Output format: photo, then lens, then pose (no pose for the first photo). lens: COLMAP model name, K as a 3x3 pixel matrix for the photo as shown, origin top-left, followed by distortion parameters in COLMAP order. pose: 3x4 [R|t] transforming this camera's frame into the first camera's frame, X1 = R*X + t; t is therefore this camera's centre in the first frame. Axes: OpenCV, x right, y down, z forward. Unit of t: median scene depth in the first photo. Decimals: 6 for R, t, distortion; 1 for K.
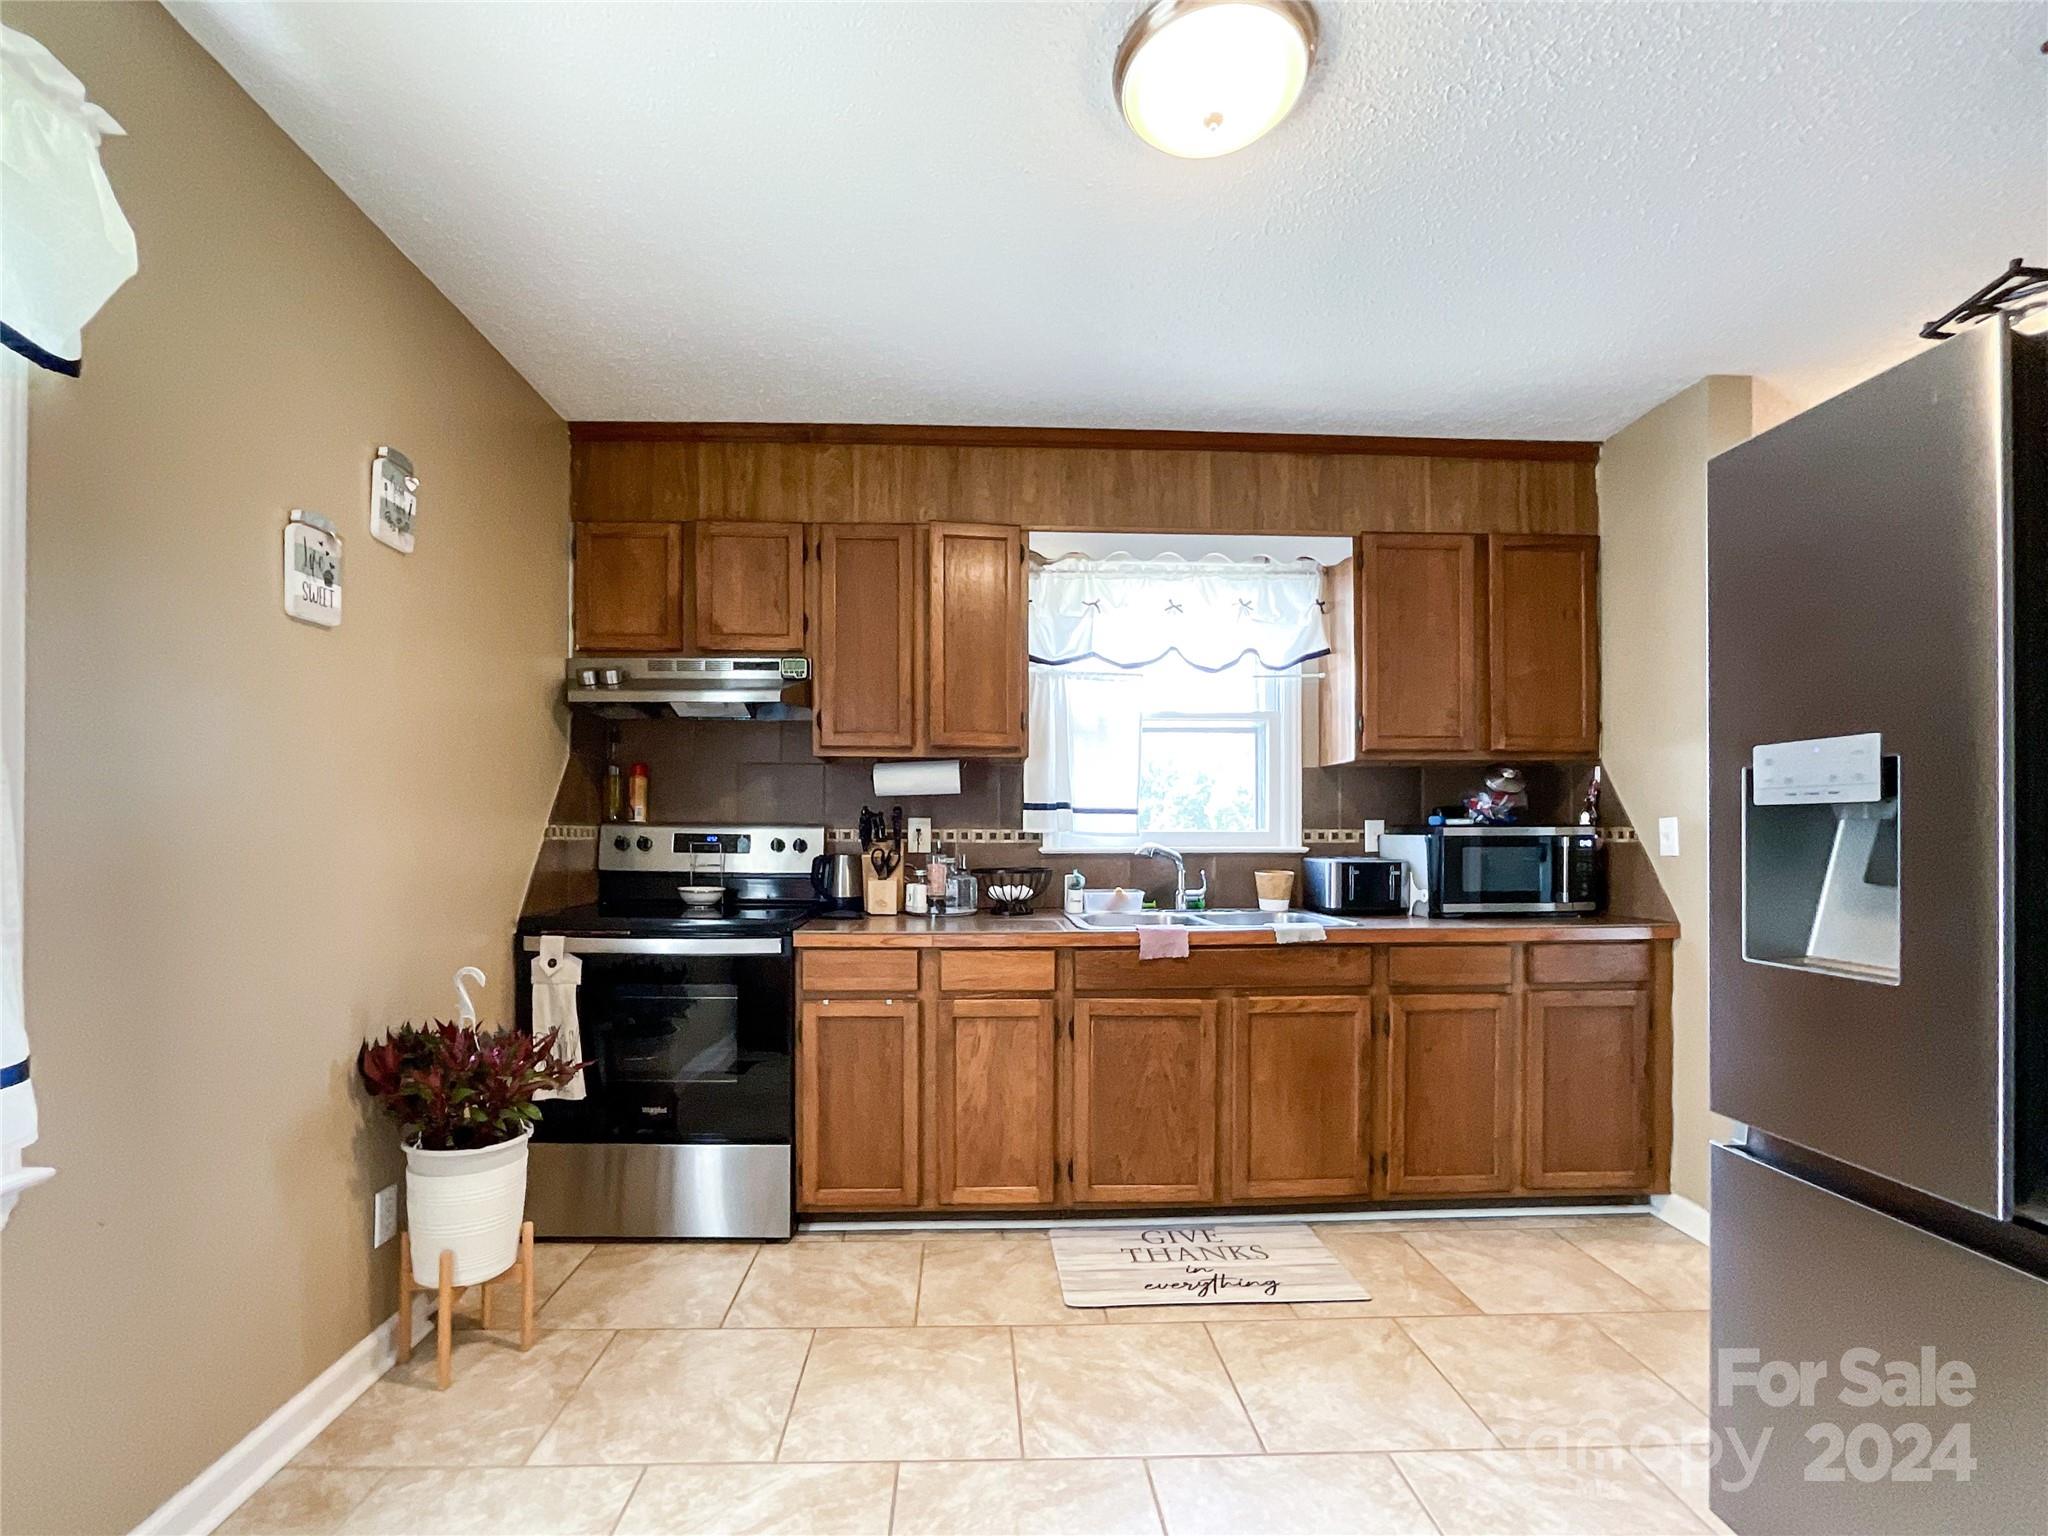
lens RADIAL K [[886.0, 0, 1024.6], [0, 886.0, 823.2], [0, 0, 1]] dist [-0.000909, 0.000001]
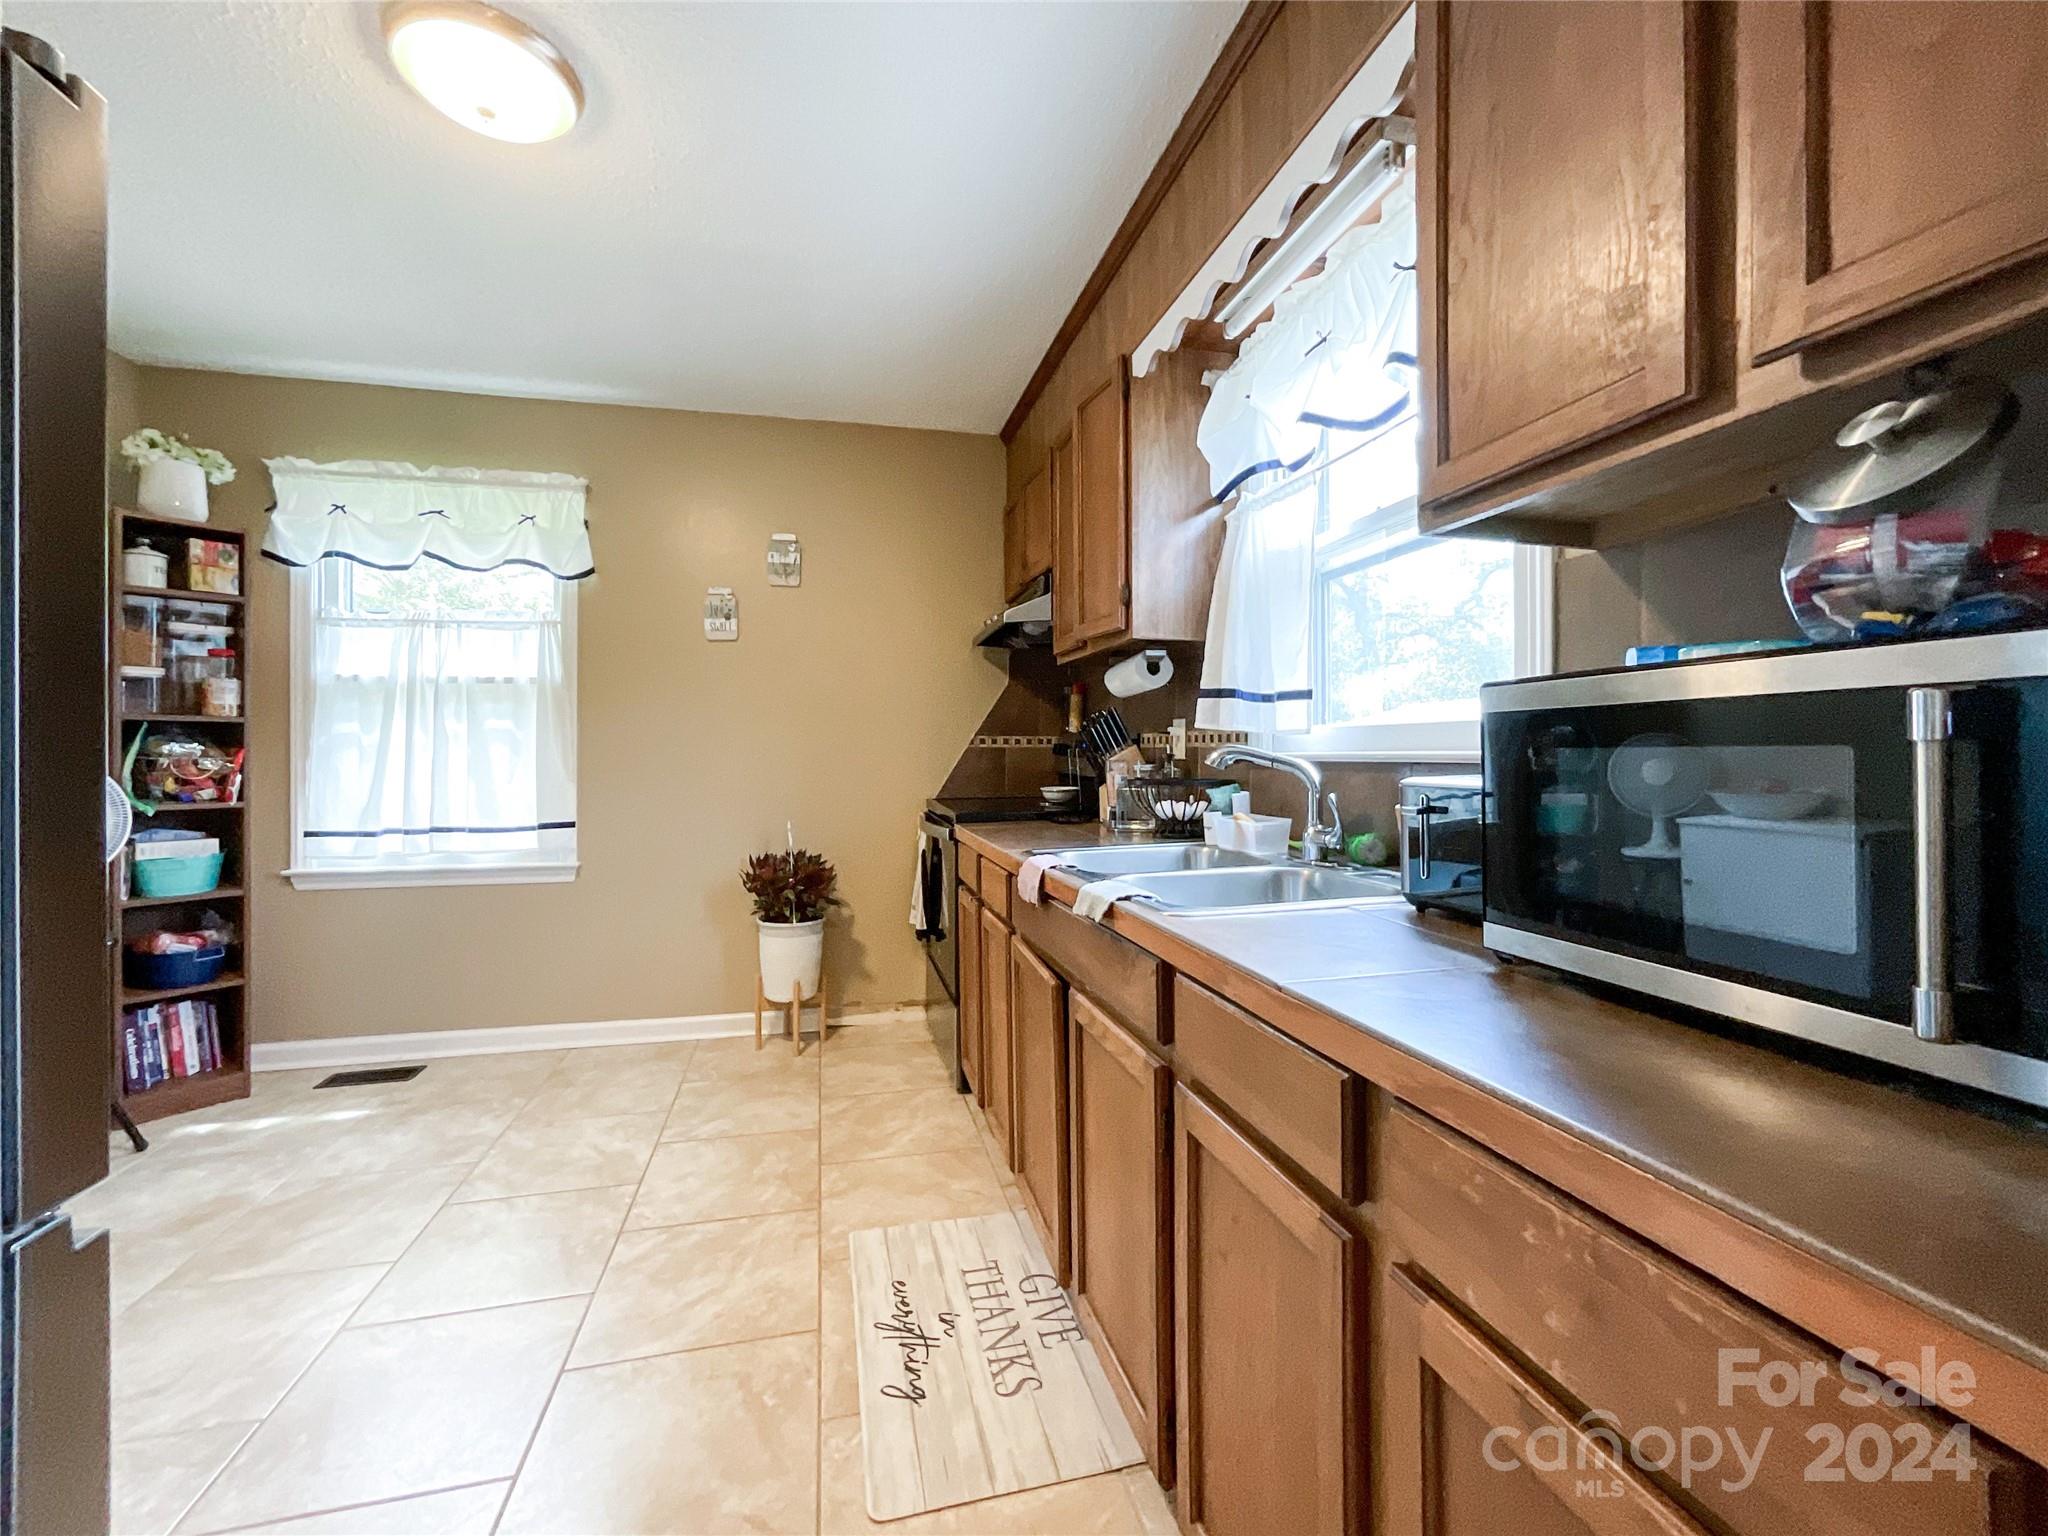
lens RADIAL K [[860.5, 0, 1020.8], [0, 860.5, 748.2], [0, 0, 1]] dist [-0.000244, 0.000030]
pose [[0.187970, -0.004444, -0.982165, 0.976835], [0.024310, 0.999704, 0.000129, 0.028633], [0.981874, -0.023901, 0.188023, 1.001142]]
